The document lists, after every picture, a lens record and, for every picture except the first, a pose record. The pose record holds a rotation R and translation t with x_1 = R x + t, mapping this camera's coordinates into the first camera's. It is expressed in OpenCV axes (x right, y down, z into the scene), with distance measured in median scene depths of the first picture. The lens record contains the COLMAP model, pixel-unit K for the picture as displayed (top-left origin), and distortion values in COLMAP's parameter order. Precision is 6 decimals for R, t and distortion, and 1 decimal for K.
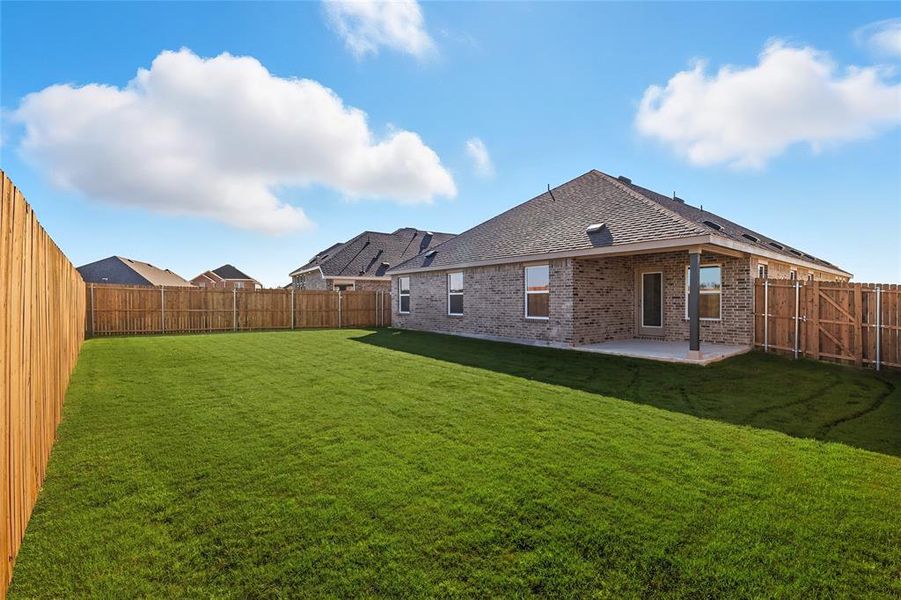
lens RADIAL K [[392.8, 0, 450.5], [0, 392.8, 300.0], [0, 0, 1]] dist [0.004091, 0.000152]
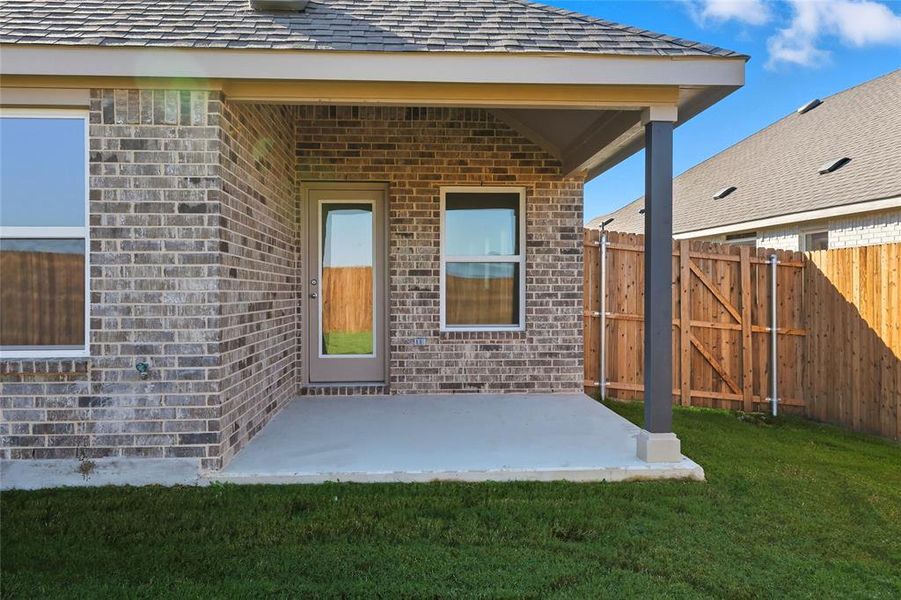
lens RADIAL K [[750.7, 0, 450.6], [0, 750.7, 289.2], [0, 0, 1]] dist [0.002045, -0.000360]
pose [[0.592213, 0.003192, 0.805775, 0.033573], [0.001047, 0.999988, -0.004731, 0.013703], [-0.805780, 0.003646, 0.592203, 0.611509]]
